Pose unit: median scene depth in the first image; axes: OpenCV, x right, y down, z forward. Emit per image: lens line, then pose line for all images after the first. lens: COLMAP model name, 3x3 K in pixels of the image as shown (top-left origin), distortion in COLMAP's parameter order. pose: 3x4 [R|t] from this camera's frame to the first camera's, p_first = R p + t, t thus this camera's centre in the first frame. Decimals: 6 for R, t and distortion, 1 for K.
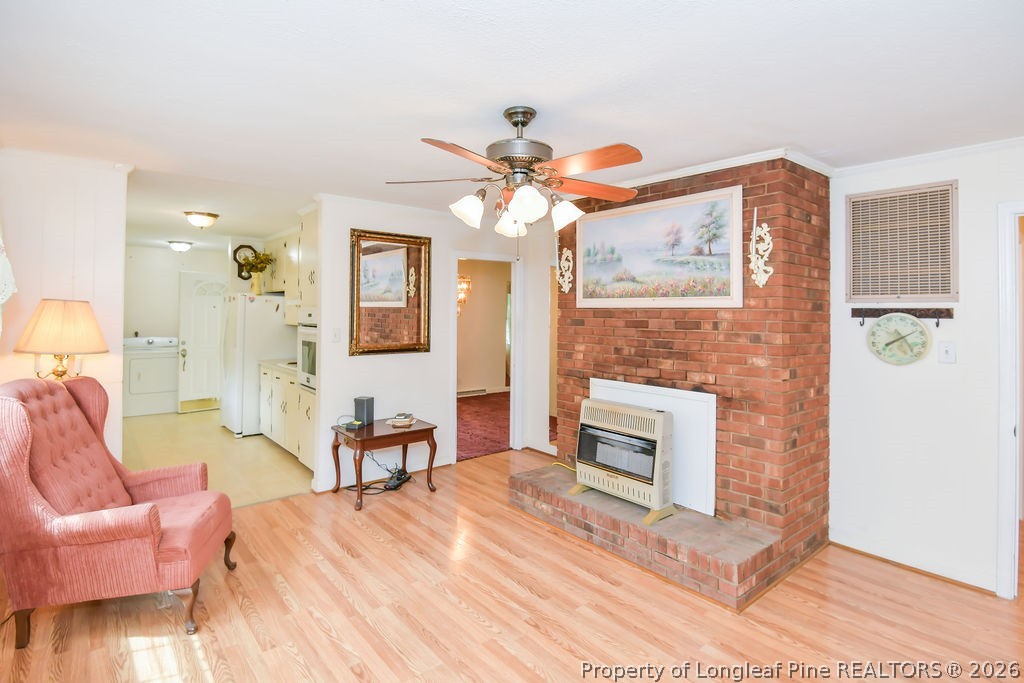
lens RADIAL K [[522.9, 0, 535.3], [0, 522.9, 302.8], [0, 0, 1]] dist [-0.014575, -0.005413]
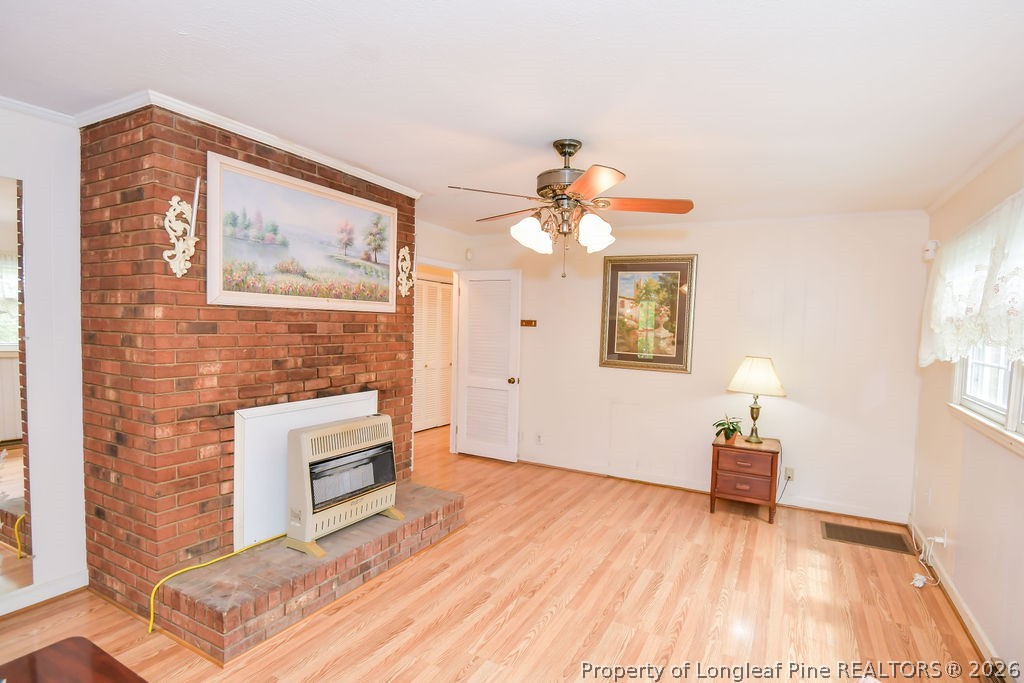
lens RADIAL K [[522.9, 0, 516.5], [0, 522.9, 347.5], [0, 0, 1]] dist [-0.014575, -0.005413]
pose [[-0.365497, -0.062505, 0.928711, -0.737855], [-0.048703, 0.997660, 0.047978, 0.015765], [-0.929537, -0.027695, -0.367686, 1.054248]]
